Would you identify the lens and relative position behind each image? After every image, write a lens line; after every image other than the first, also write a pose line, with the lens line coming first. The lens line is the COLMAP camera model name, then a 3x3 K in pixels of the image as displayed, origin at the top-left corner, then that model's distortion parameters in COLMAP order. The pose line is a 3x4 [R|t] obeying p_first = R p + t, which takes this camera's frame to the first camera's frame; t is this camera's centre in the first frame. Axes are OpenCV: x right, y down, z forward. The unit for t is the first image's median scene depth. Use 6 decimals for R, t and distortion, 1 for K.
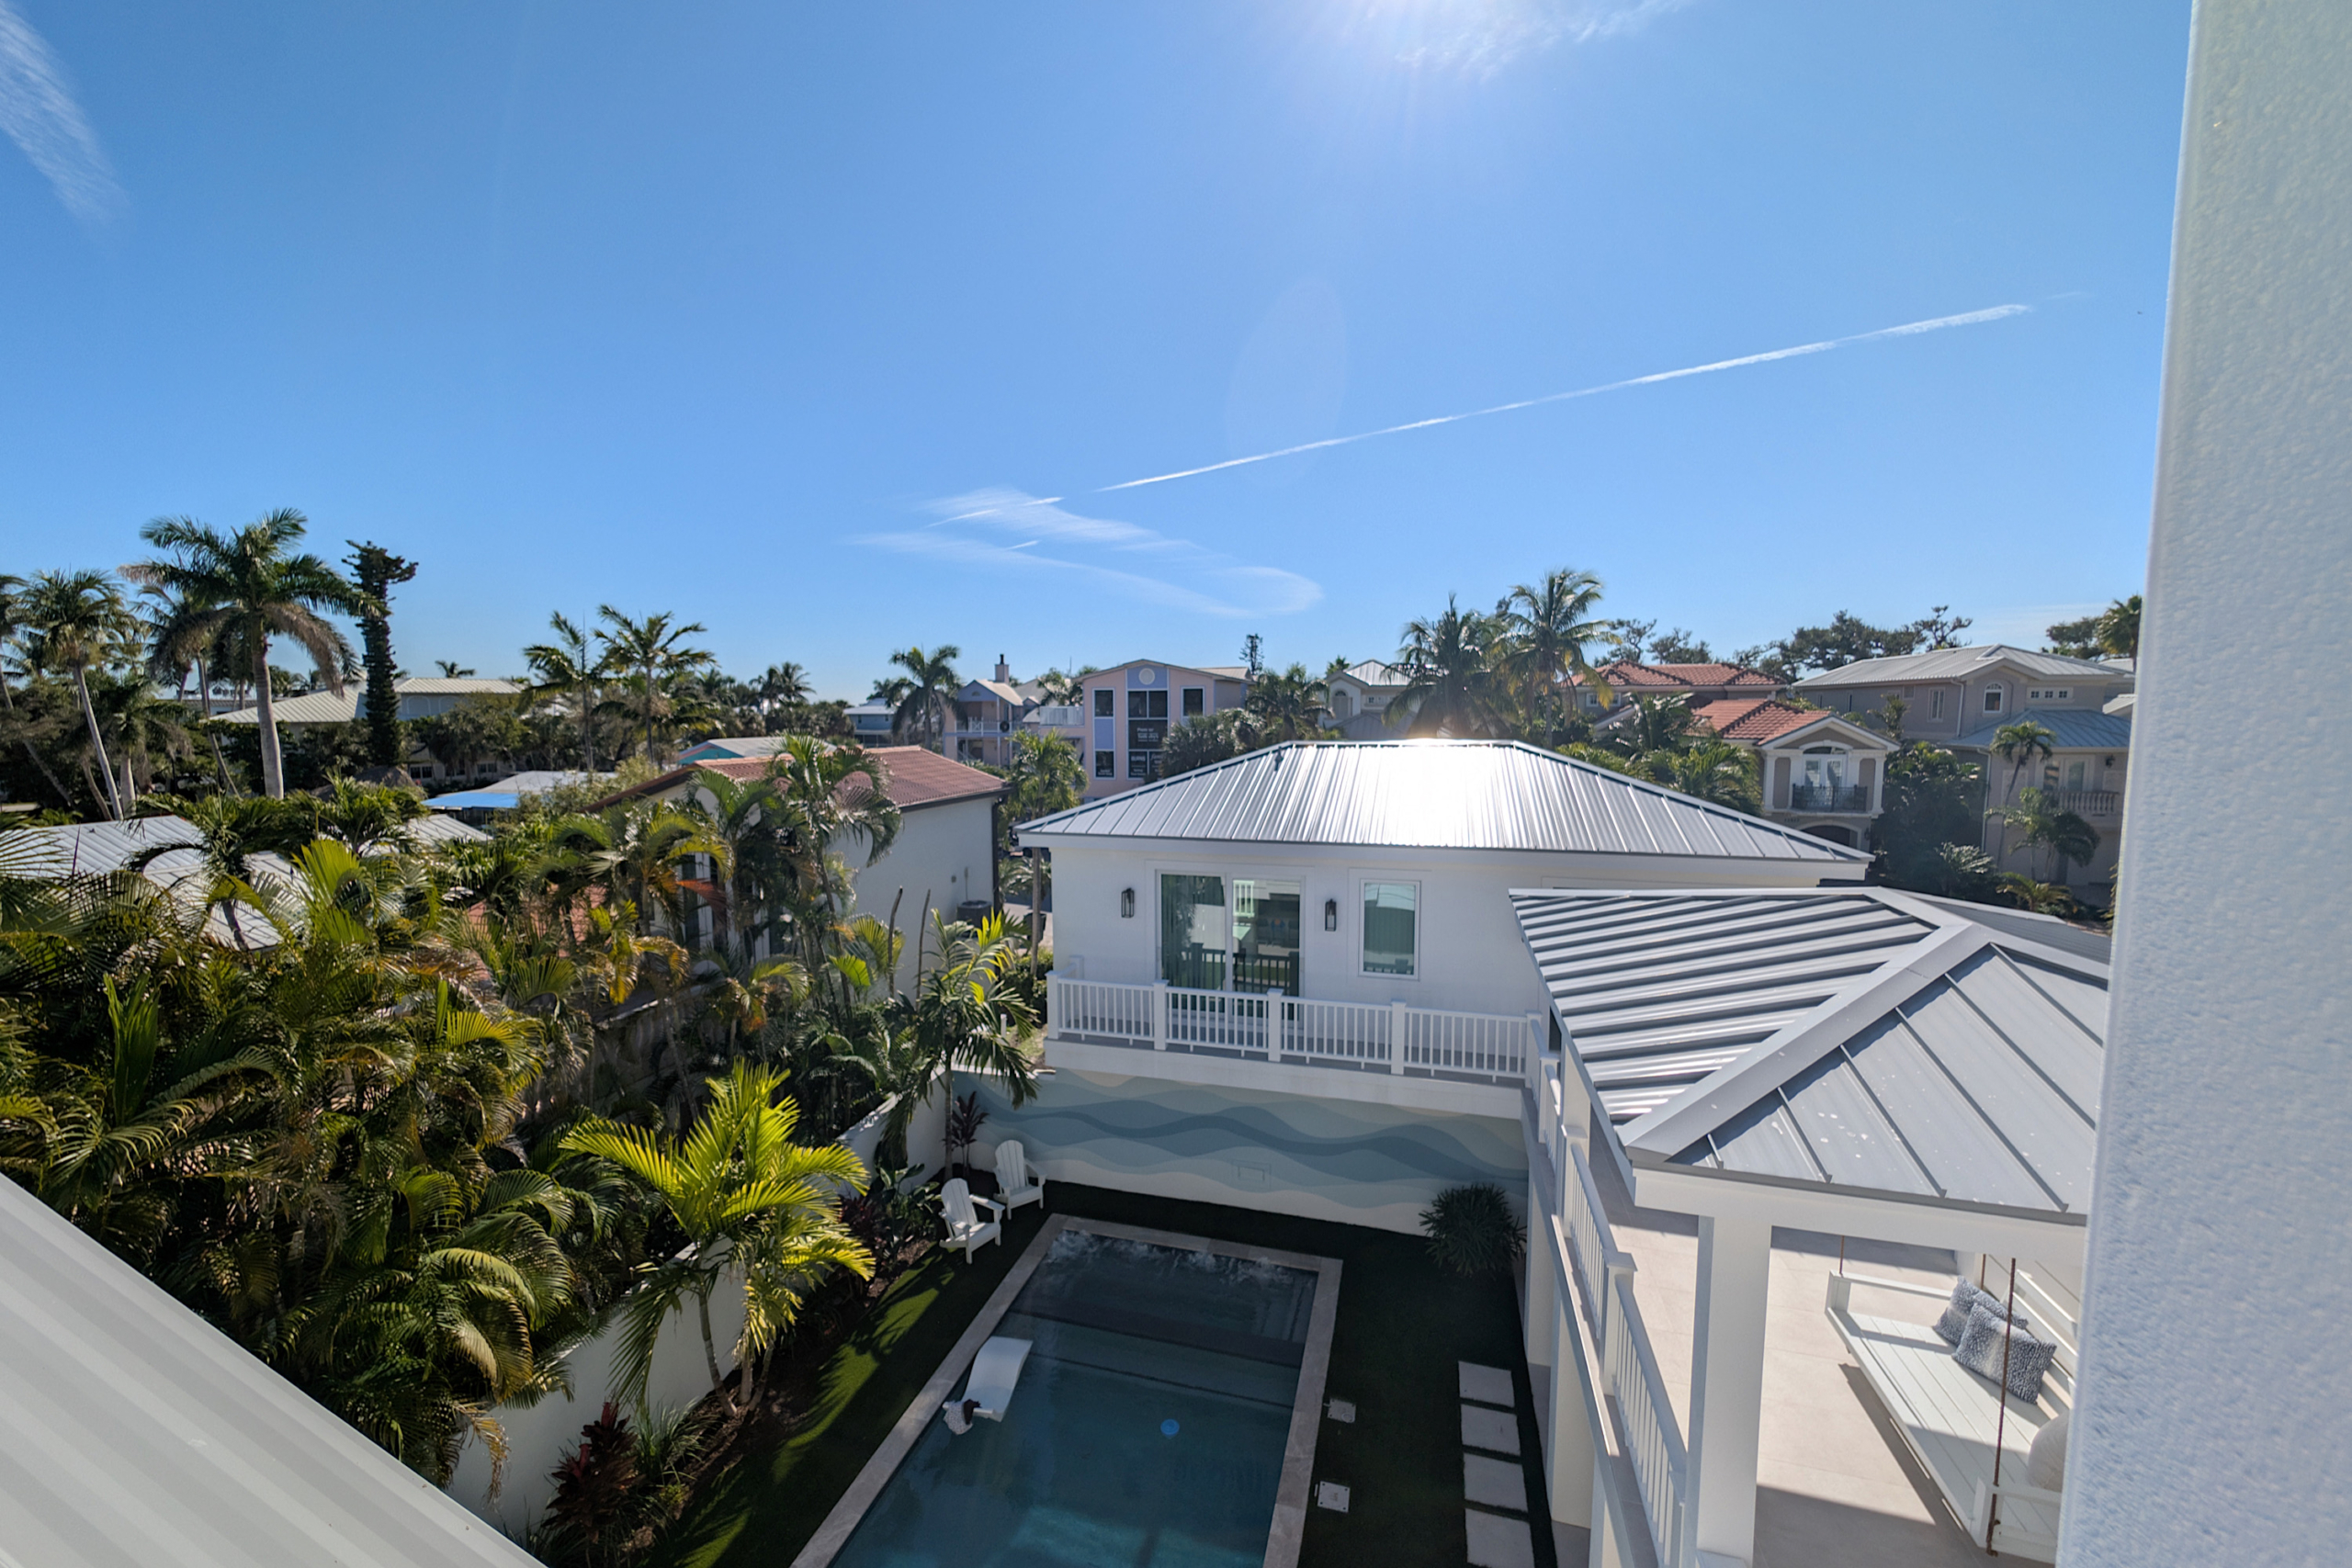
lens RADIAL K [[933.5, 0, 1170.6], [0, 933.5, 779.5], [0, 0, 1]] dist [0.018446, 0.000009]
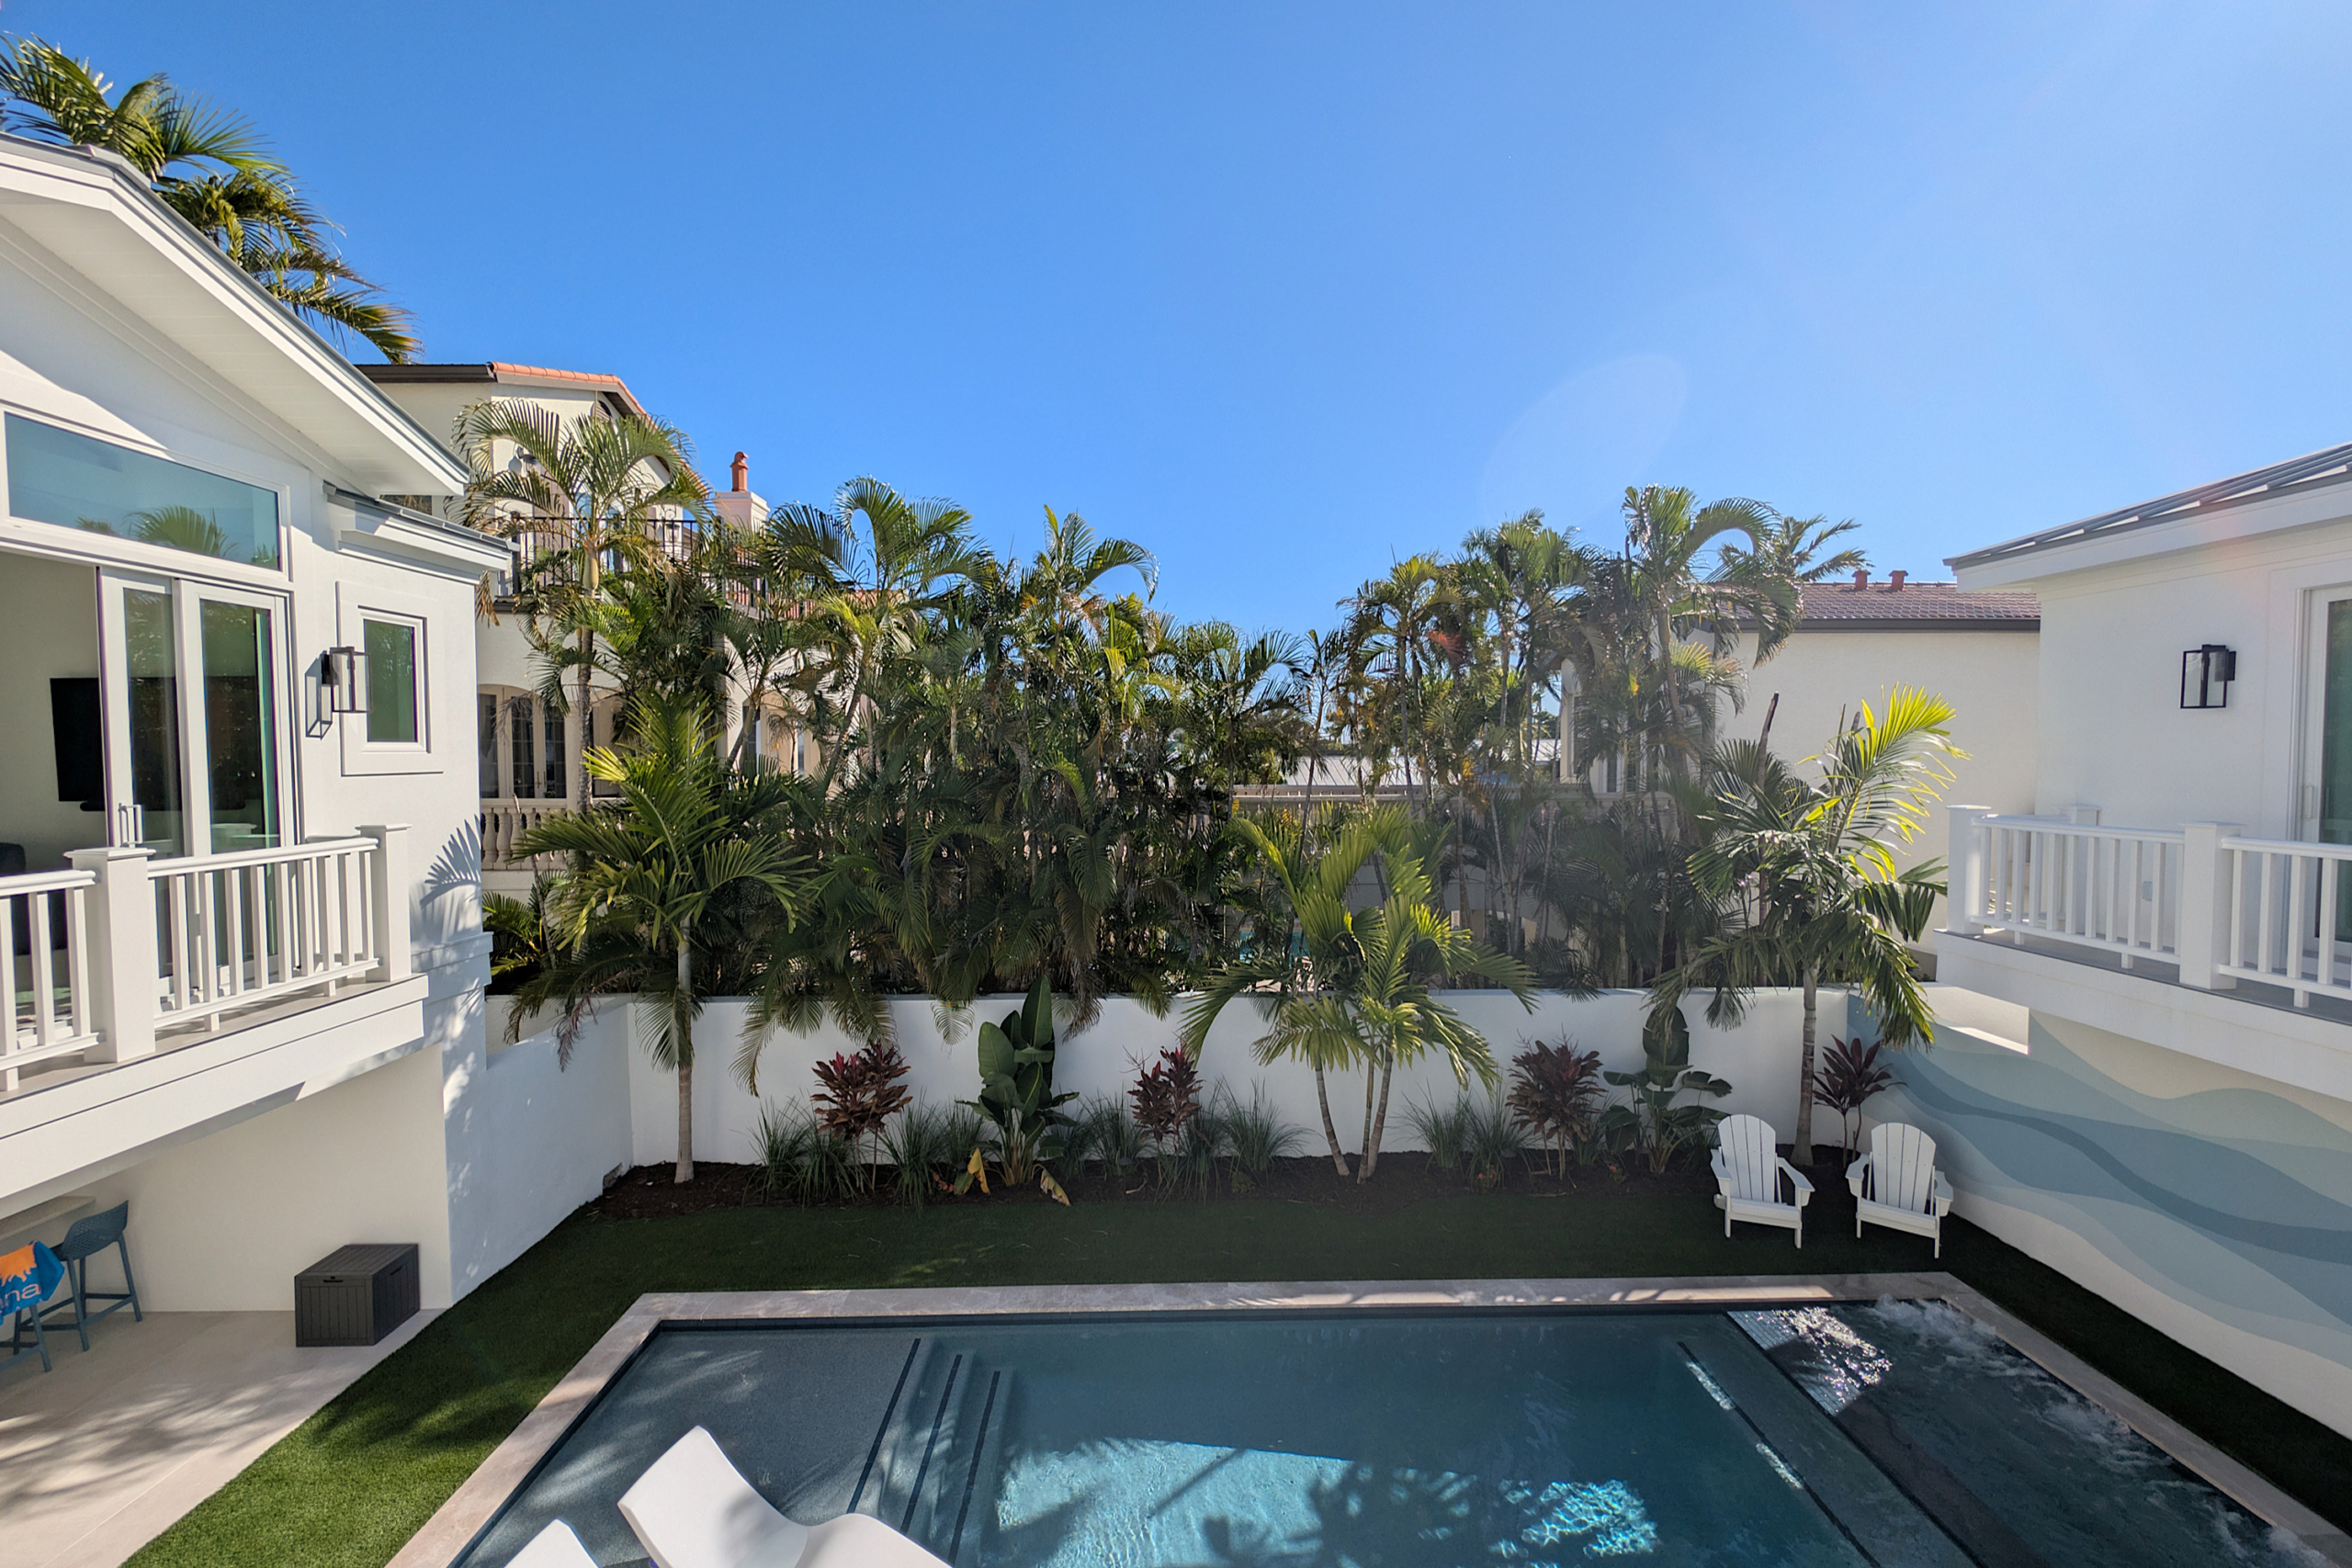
lens RADIAL K [[933.5, 0, 1175.8], [0, 933.5, 785.3], [0, 0, 1]] dist [0.018446, 0.000009]
pose [[0.301105, 0.041583, -0.952684, 0.239047], [-0.094933, 0.995393, 0.013443, 0.220255], [0.948854, 0.086393, 0.303666, 0.394581]]
